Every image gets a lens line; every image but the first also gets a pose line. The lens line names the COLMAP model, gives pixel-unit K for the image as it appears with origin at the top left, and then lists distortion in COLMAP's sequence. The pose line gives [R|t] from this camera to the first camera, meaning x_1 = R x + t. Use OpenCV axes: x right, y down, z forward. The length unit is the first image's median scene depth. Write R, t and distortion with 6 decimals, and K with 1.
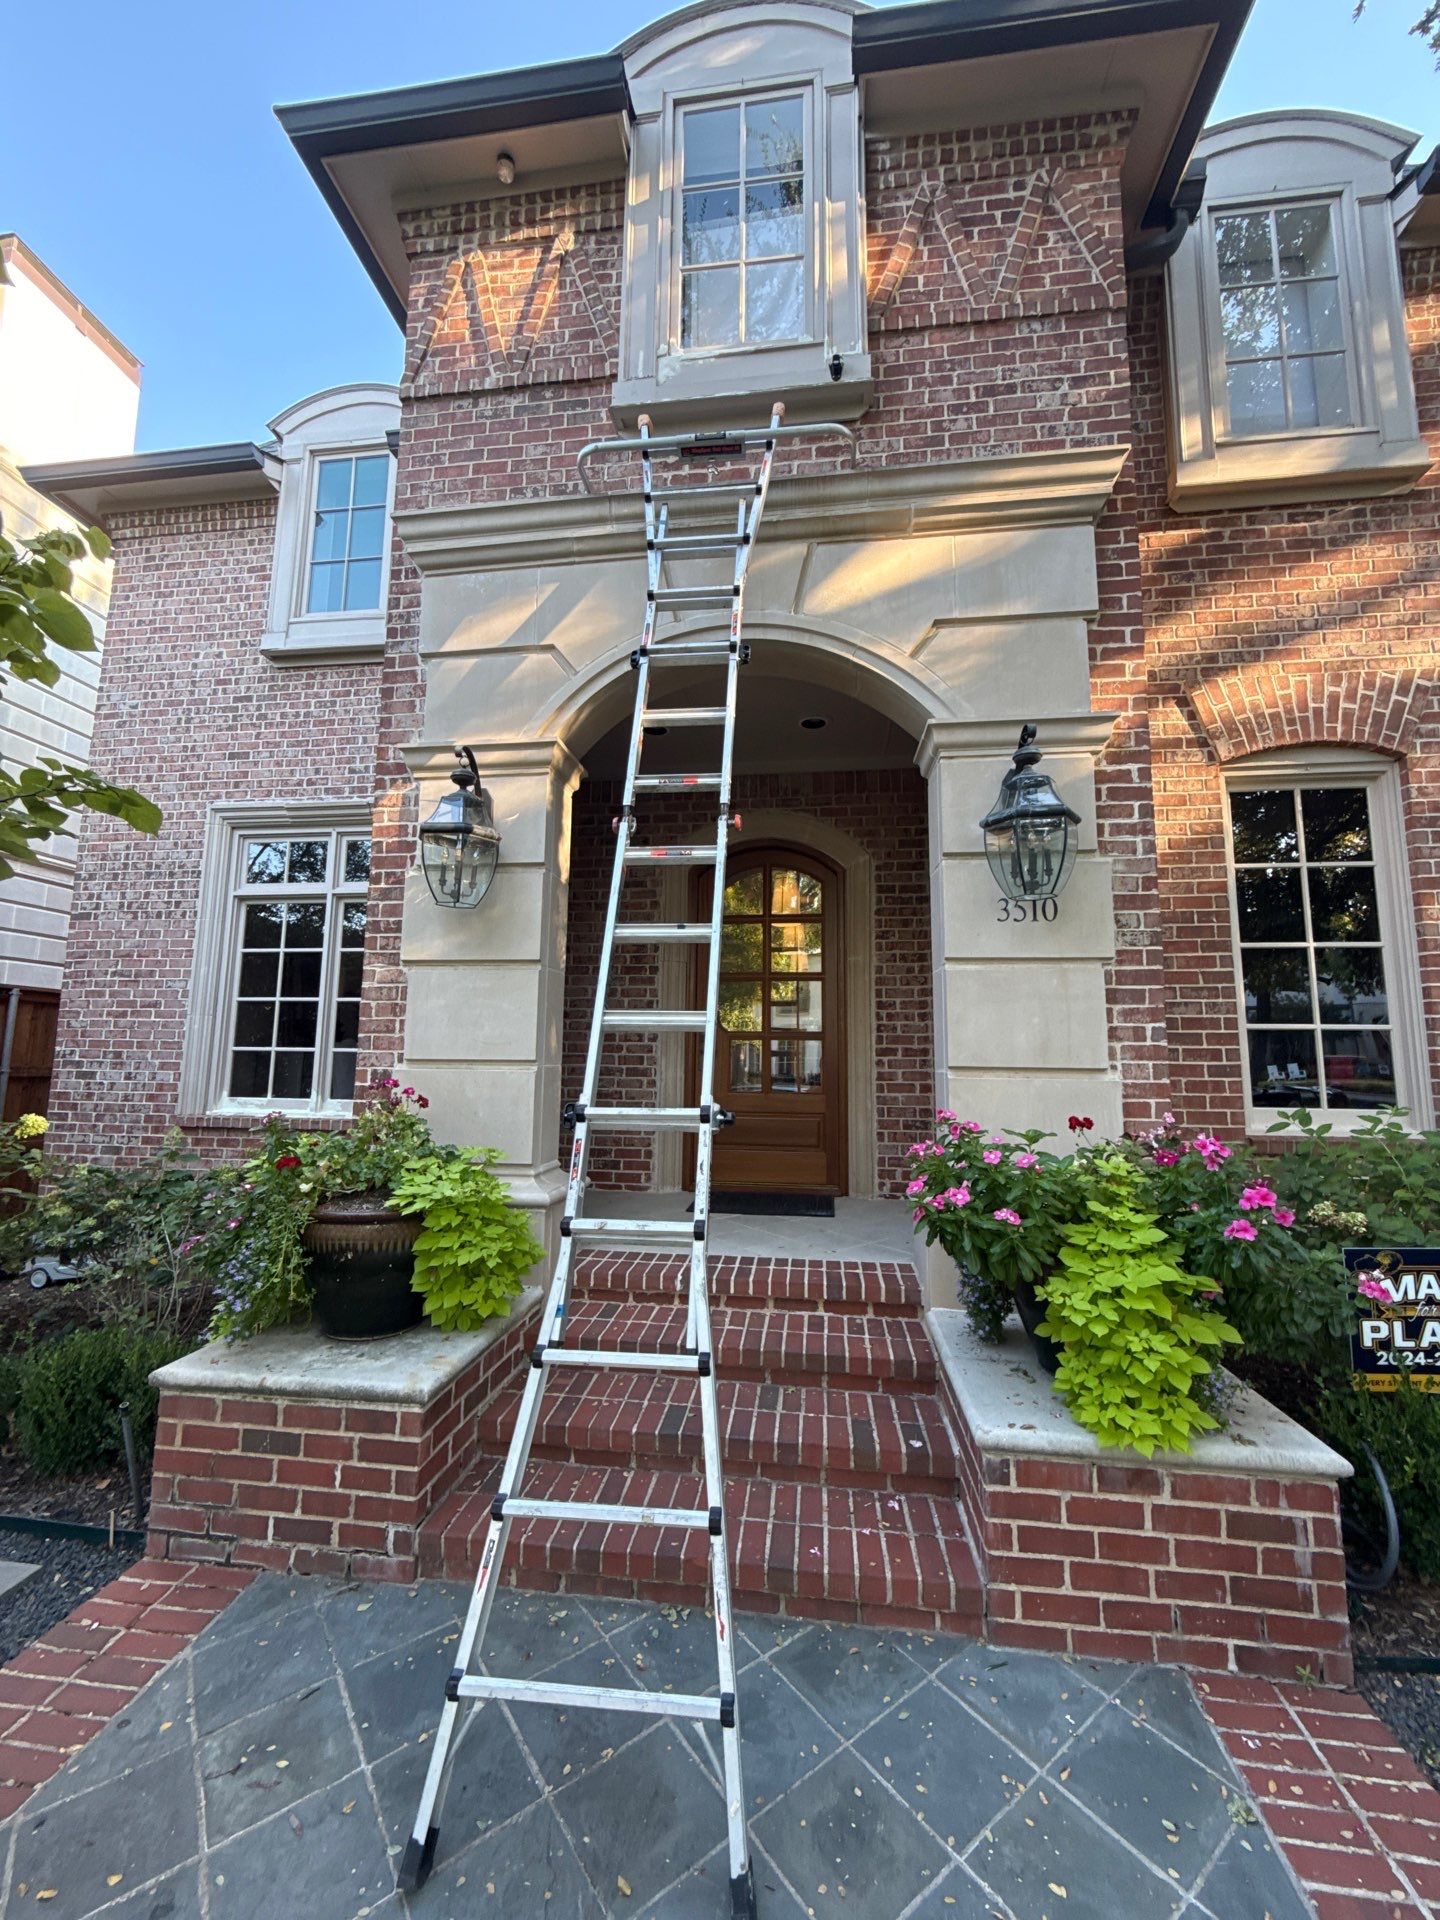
lens RADIAL K [[783.5, 0, 713.6], [0, 783.5, 964.4], [0, 0, 1]] dist [-0.000673, -0.000051]
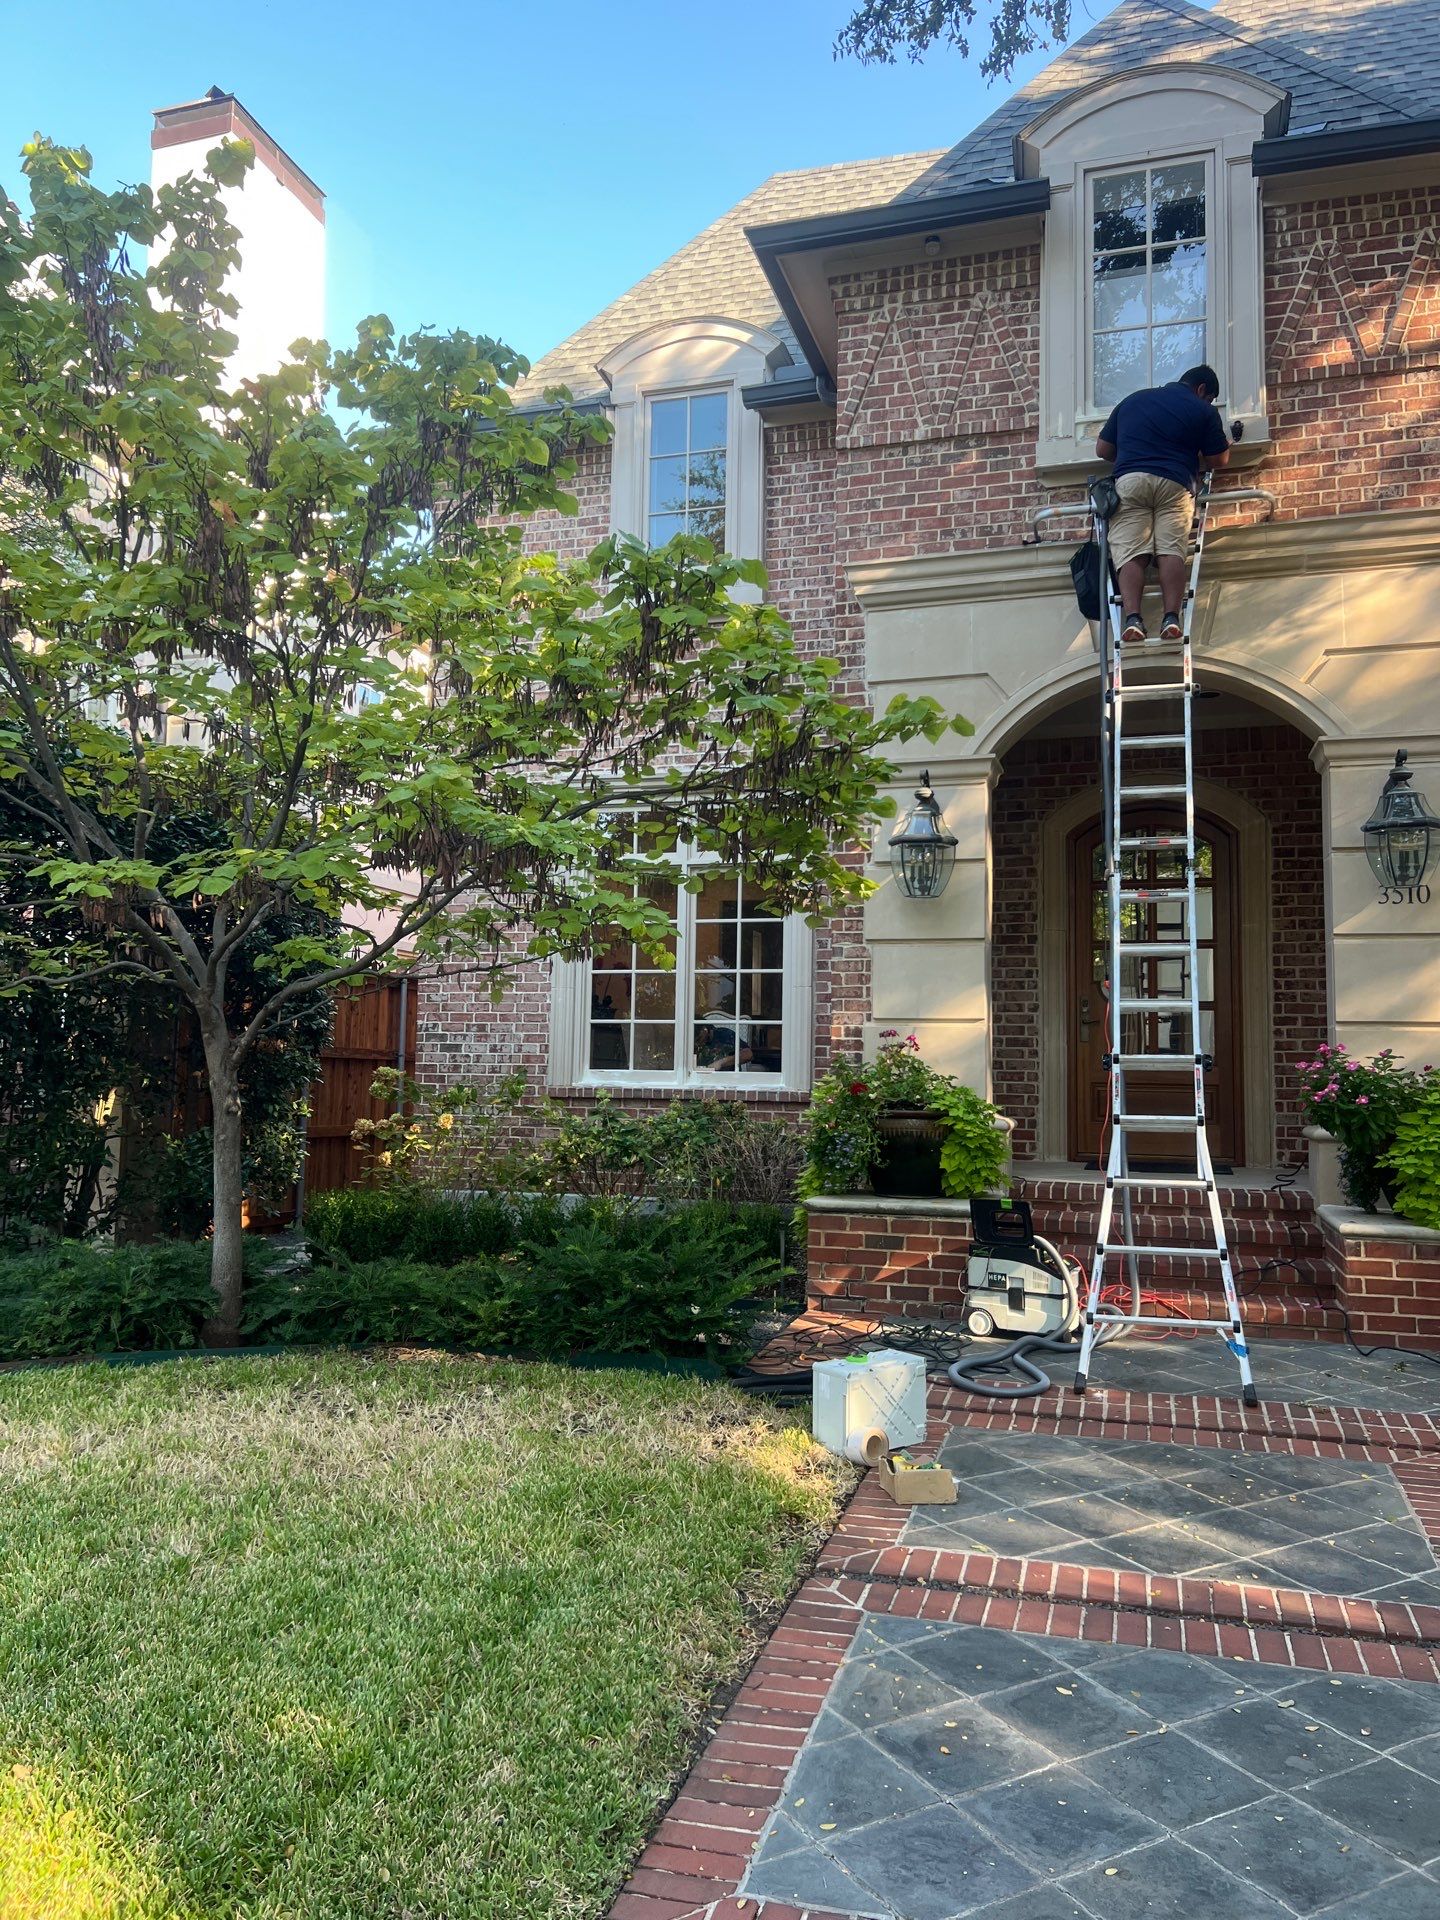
lens RADIAL K [[1375.2, 0, 734.9], [0, 1375.2, 946.3], [0, 0, 1]] dist [0.068234, -0.085214]
pose [[0.986412, -0.010442, -0.163960, -0.240300], [0.015339, 0.999472, 0.028626, -0.057693], [0.163574, -0.030752, 0.986052, -1.142864]]
